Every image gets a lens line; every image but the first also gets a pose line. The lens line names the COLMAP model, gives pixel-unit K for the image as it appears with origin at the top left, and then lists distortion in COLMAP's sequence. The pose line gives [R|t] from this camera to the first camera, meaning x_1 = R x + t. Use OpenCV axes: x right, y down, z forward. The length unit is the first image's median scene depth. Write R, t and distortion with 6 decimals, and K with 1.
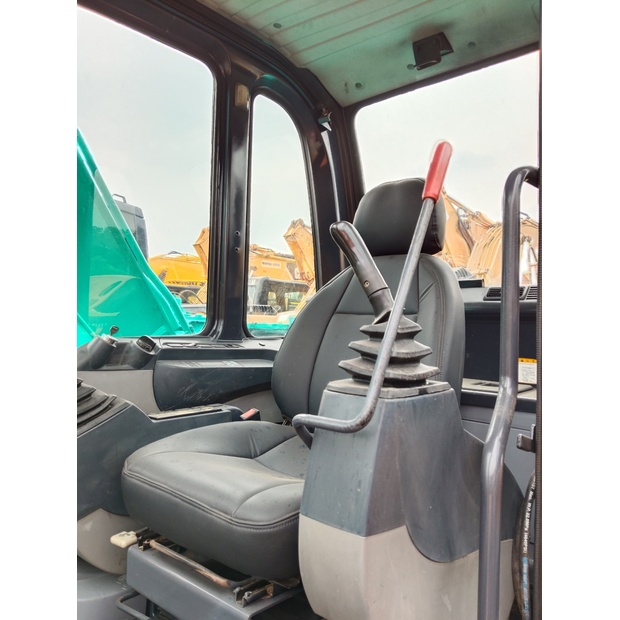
lens RADIAL K [[571.1, 0, 308.7], [0, 571.1, 297.4], [0, 0, 1]] dist [0.098023, -0.210120]
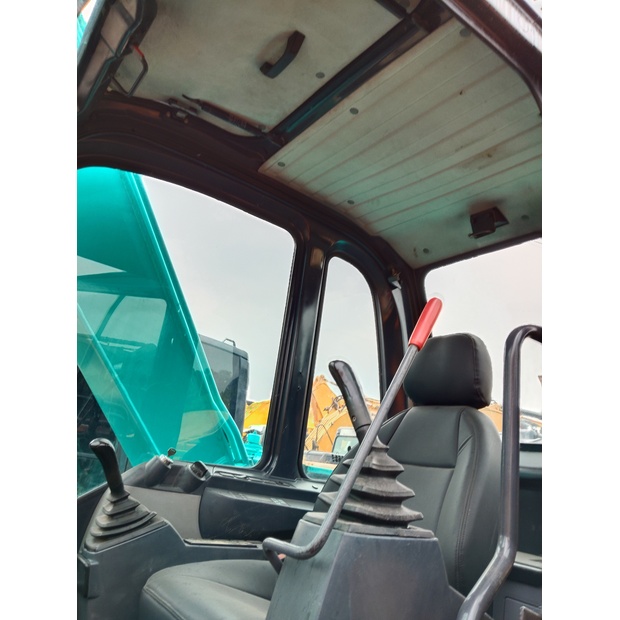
lens RADIAL K [[570.9, 0, 310.8], [0, 570.9, 276.7], [0, 0, 1]] dist [0.012836, -0.007499]
pose [[0.968412, 0.026562, -0.247936, 0.185075], [-0.100037, 0.952171, -0.288725, 0.024963], [0.228409, 0.304408, 0.924751, -0.065185]]
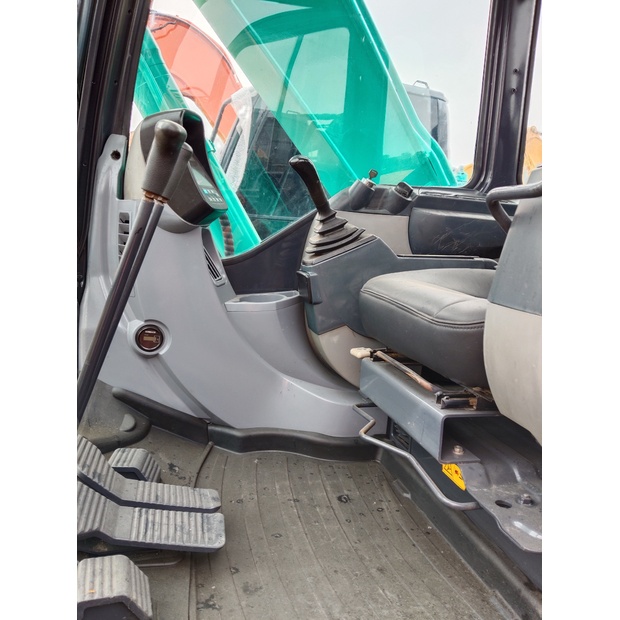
lens RADIAL K [[559.7, 0, 307.8], [0, 559.7, 317.9], [0, 0, 1]] dist [0.104958, -0.173942]
pose [[0.833179, 0.094675, -0.544838, 0.146228], [-0.014203, 0.988575, 0.150062, 0.160379], [0.552821, -0.117290, 0.825005, 0.052106]]
